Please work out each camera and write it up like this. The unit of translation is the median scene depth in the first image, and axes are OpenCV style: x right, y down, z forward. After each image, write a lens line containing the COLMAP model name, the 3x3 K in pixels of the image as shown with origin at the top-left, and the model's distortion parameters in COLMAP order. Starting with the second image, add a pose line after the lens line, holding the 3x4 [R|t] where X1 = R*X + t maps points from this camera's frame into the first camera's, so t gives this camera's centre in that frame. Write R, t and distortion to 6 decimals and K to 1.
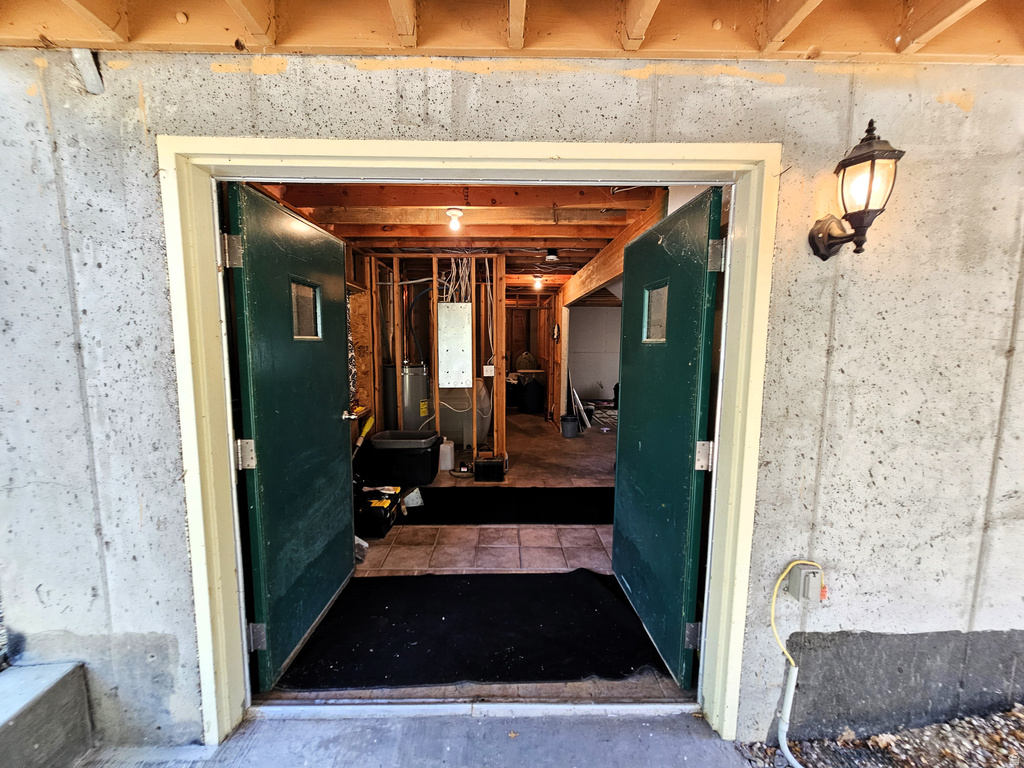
lens RADIAL K [[420.0, 0, 509.3], [0, 420.0, 388.5], [0, 0, 1]] dist [0.001390, 0.000029]
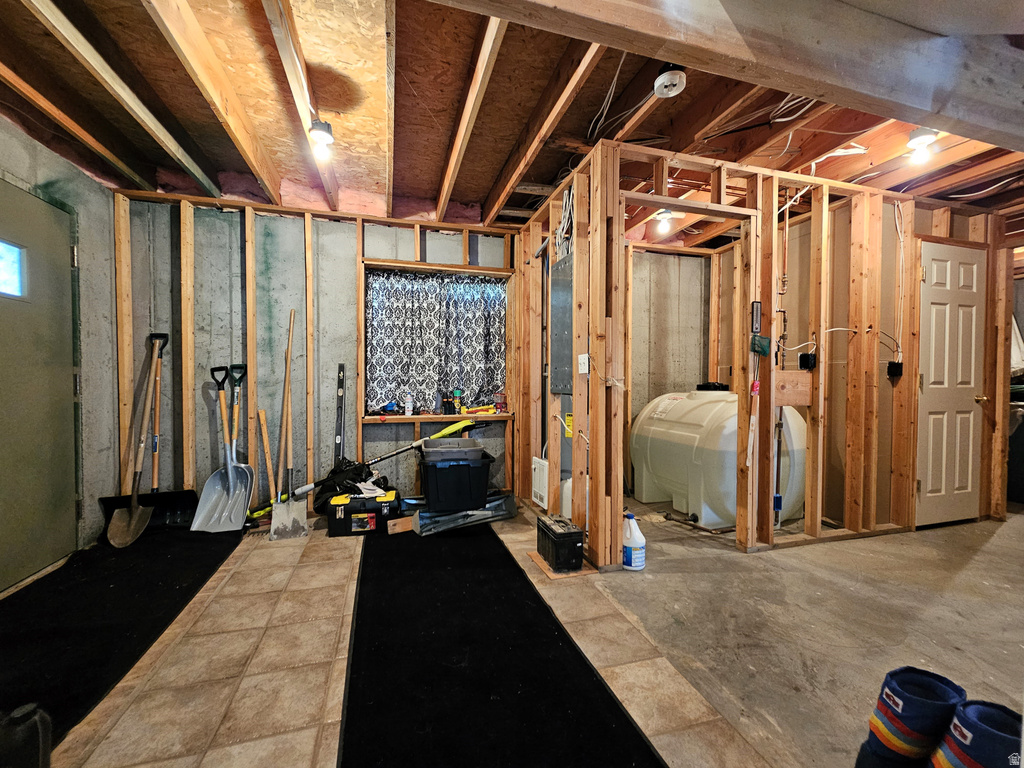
lens RADIAL K [[420.0, 0, 508.3], [0, 420.0, 386.4], [0, 0, 1]] dist [0.001390, 0.000029]
pose [[0.254817, 0.006671, -0.966966, 0.457122], [-0.108938, 0.993808, -0.021851, 0.009867], [0.960833, 0.110908, 0.253966, 0.763419]]
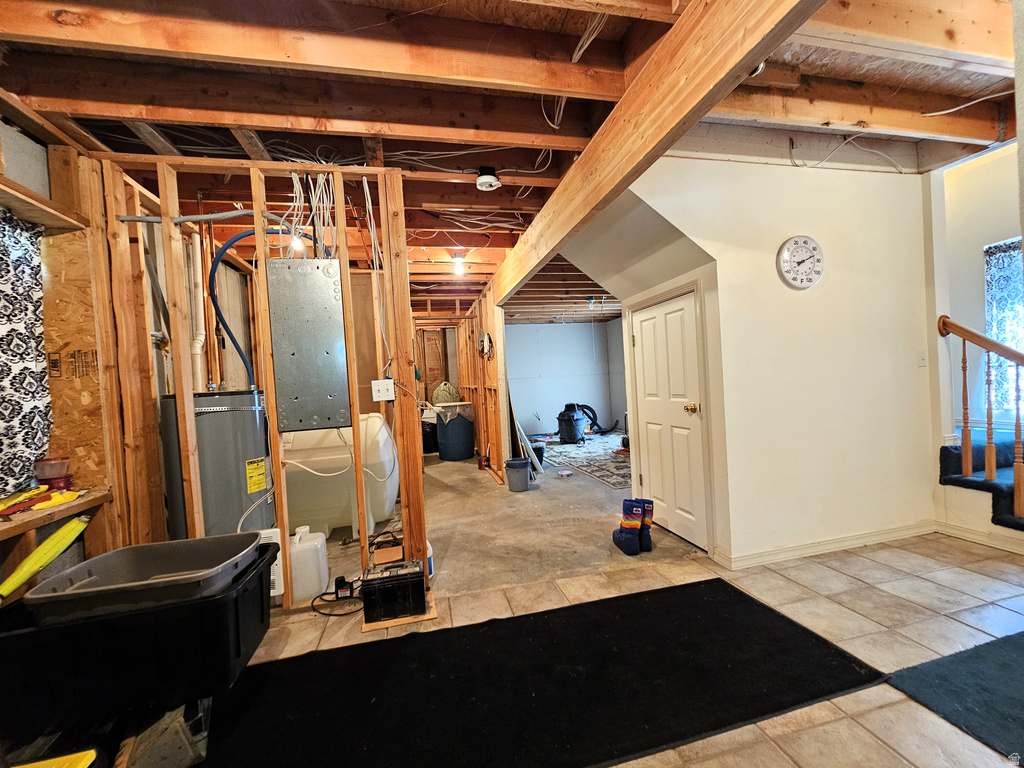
lens RADIAL K [[420.0, 0, 507.4], [0, 420.0, 388.3], [0, 0, 1]] dist [0.001390, 0.000029]
pose [[0.978351, -0.066915, 0.195834, -0.000354], [0.086277, 0.992008, -0.092063, 0.016099], [-0.188109, 0.106966, 0.976306, 0.466004]]
